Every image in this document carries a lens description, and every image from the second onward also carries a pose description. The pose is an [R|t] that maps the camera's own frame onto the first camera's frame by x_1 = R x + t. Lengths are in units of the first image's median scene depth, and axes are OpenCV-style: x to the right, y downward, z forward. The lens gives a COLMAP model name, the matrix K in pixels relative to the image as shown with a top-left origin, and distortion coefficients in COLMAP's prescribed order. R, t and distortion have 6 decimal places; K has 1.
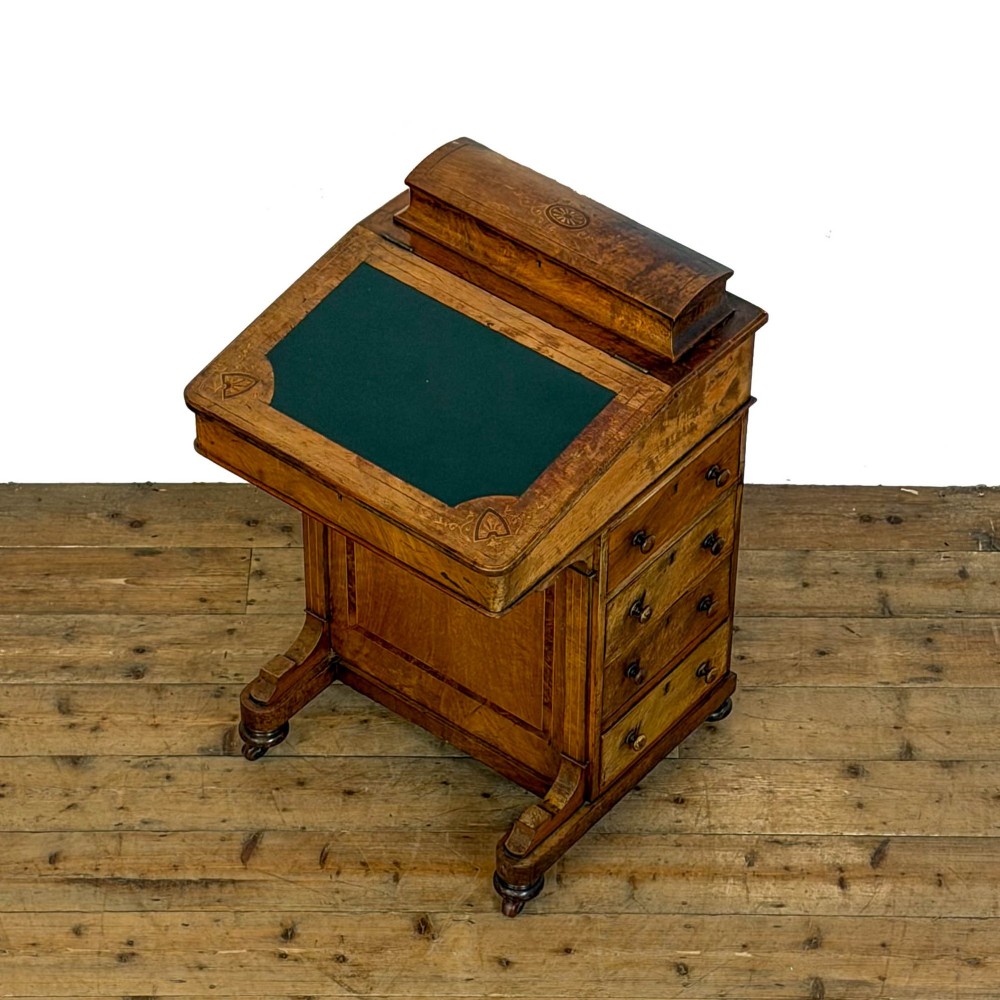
lens RADIAL K [[3371.9, 0, 518.0], [0, 3371.9, 541.7], [0, 0, 1]] dist [0.065984, 1.597860]
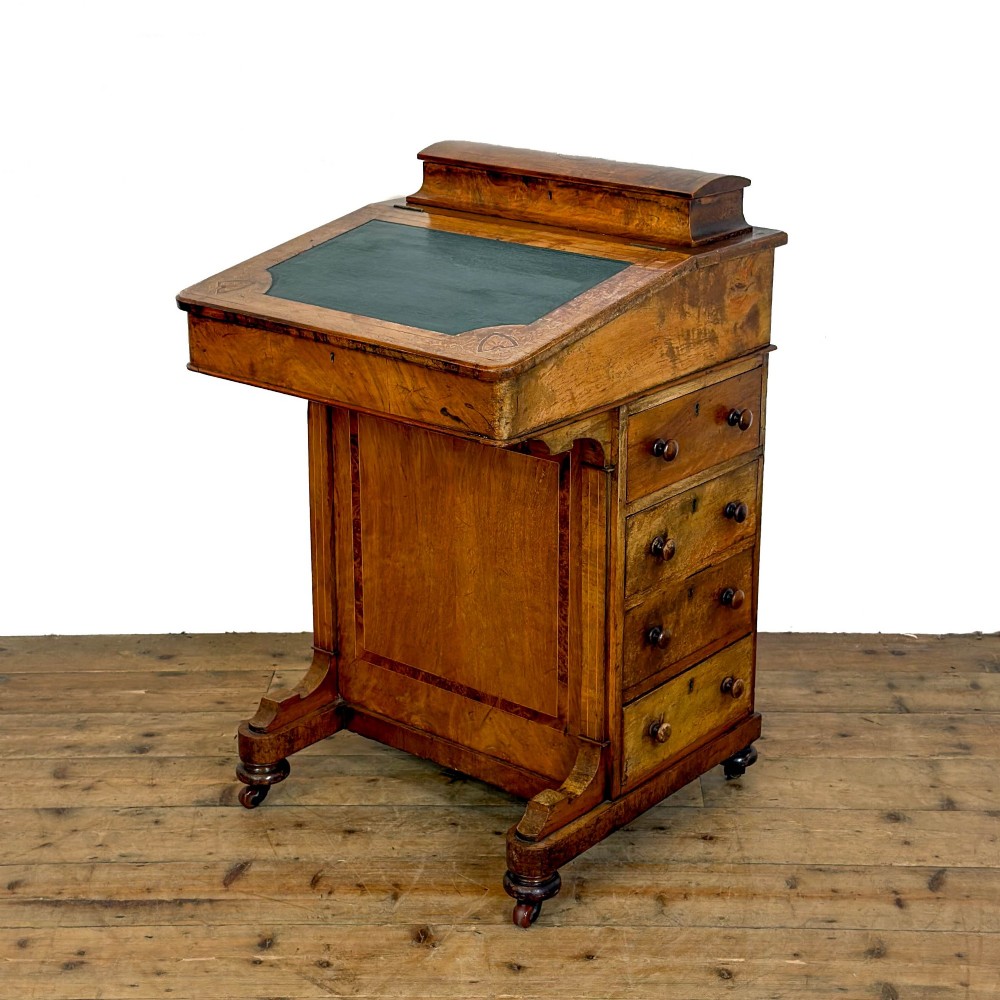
lens RADIAL K [[1876.2, 0, 514.4], [0, 1876.2, 478.2], [0, 0, 1]] dist [0.170326, -0.255592]
pose [[0.999872, -0.005321, -0.015076, 0.003479], [-0.001373, 0.910937, -0.412543, 0.204398], [0.015929, 0.412511, 0.910813, 0.499635]]
